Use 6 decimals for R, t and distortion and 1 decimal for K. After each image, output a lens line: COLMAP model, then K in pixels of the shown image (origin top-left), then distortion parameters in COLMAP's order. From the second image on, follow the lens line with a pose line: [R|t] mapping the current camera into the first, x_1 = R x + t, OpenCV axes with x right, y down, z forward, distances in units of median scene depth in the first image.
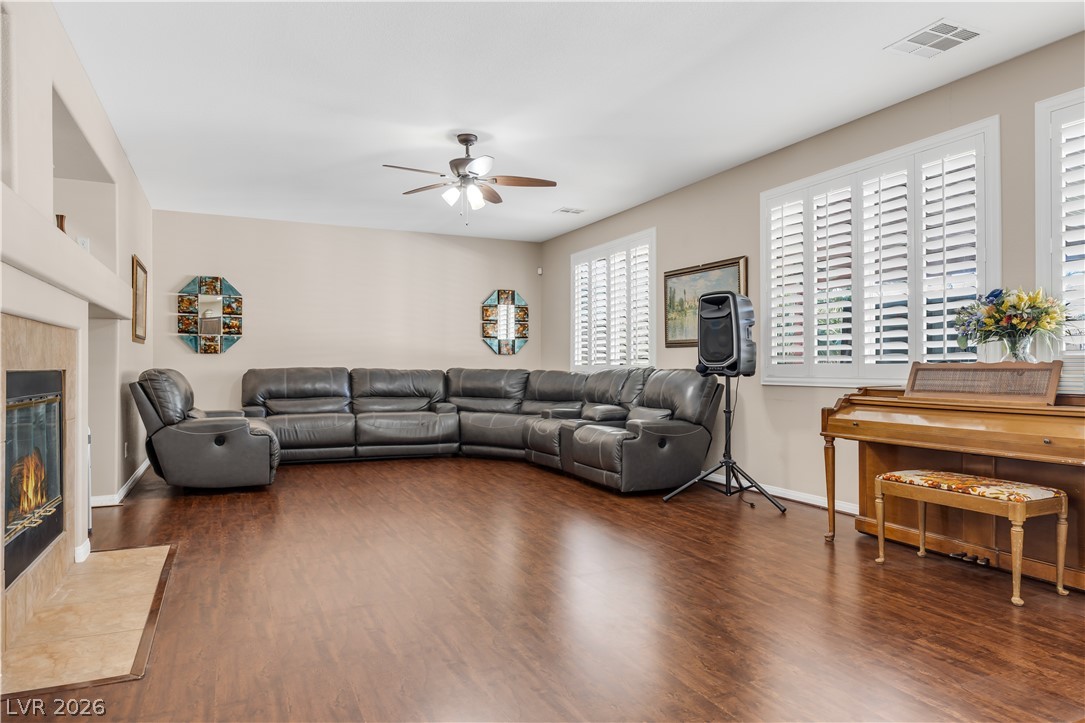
lens RADIAL K [[698.3, 0, 538.5], [0, 698.3, 355.4], [0, 0, 1]] dist [-0.002031, -0.000453]
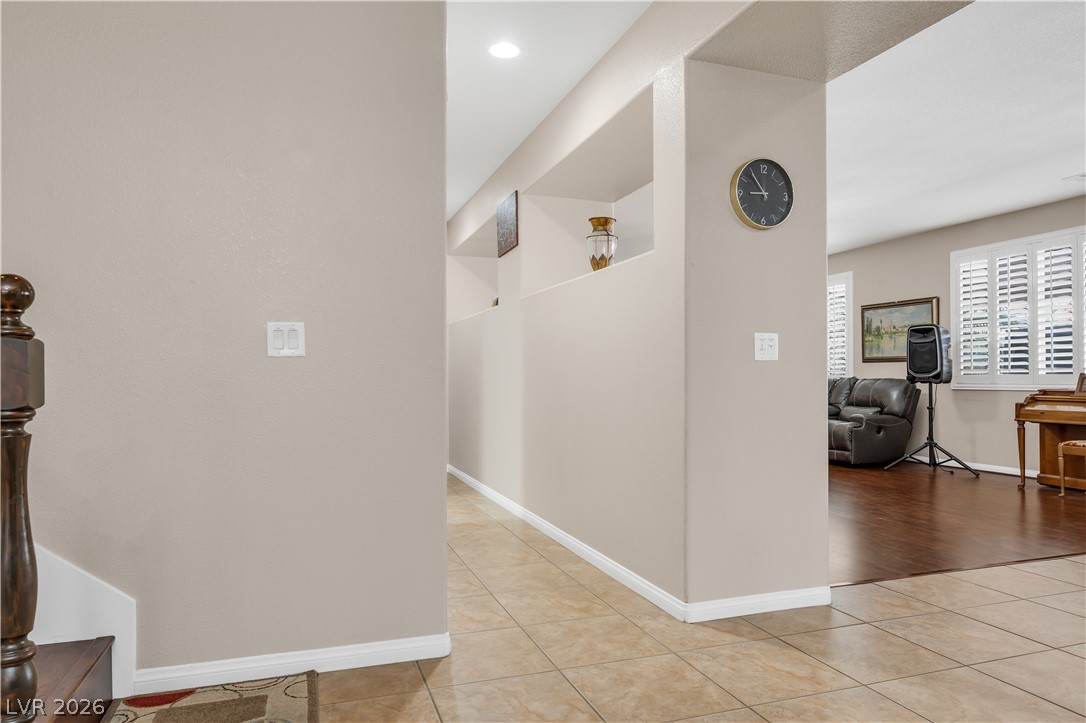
lens RADIAL K [[699.0, 0, 546.8], [0, 699.0, 371.7], [0, 0, 1]] dist [-0.002031, -0.000453]
pose [[0.994770, -0.004009, -0.102062, -0.360853], [0.004825, 0.999958, 0.007756, -0.008749], [0.102027, -0.008208, 0.994748, -0.497161]]
